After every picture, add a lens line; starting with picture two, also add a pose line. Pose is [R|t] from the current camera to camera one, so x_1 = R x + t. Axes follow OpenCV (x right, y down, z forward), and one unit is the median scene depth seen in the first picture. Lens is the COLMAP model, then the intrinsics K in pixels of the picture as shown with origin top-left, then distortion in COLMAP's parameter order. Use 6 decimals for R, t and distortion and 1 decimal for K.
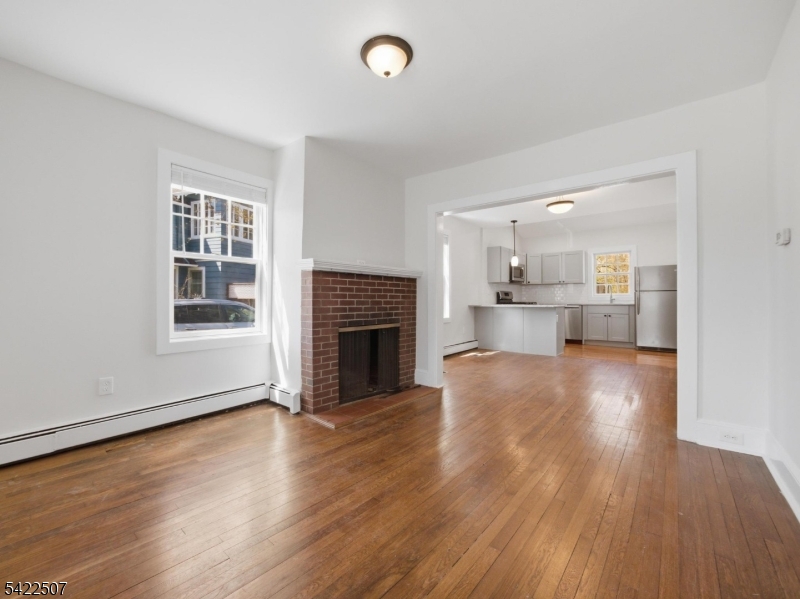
lens RADIAL K [[339.8, 0, 405.9], [0, 339.8, 302.7], [0, 0, 1]] dist [-0.010794, 0.000987]
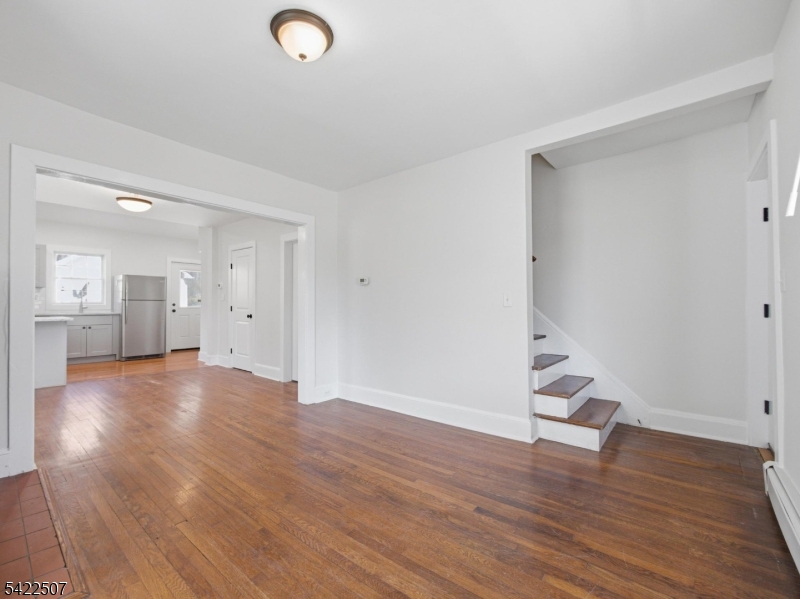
lens RADIAL K [[339.8, 0, 394.6], [0, 339.8, 303.1], [0, 0, 1]] dist [-0.010794, 0.000987]
pose [[0.027039, 0.008989, 0.999594, -0.539178], [0.006869, 0.999934, -0.009178, -0.022935], [-0.999611, 0.007114, 0.026976, 0.446845]]
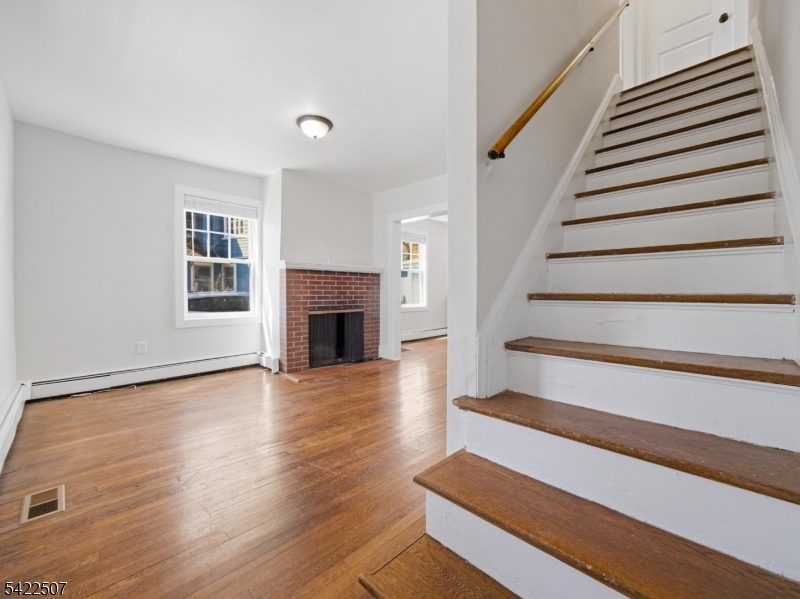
lens RADIAL K [[323.6, 0, 405.5], [0, 323.6, 300.0], [0, 0, 1]] dist [-0.006651, -0.000048]
pose [[0.997606, -0.000554, -0.069149, 0.265492], [0.001541, 0.999898, 0.014229, 0.011832], [0.069135, -0.014302, 0.997505, -0.241392]]
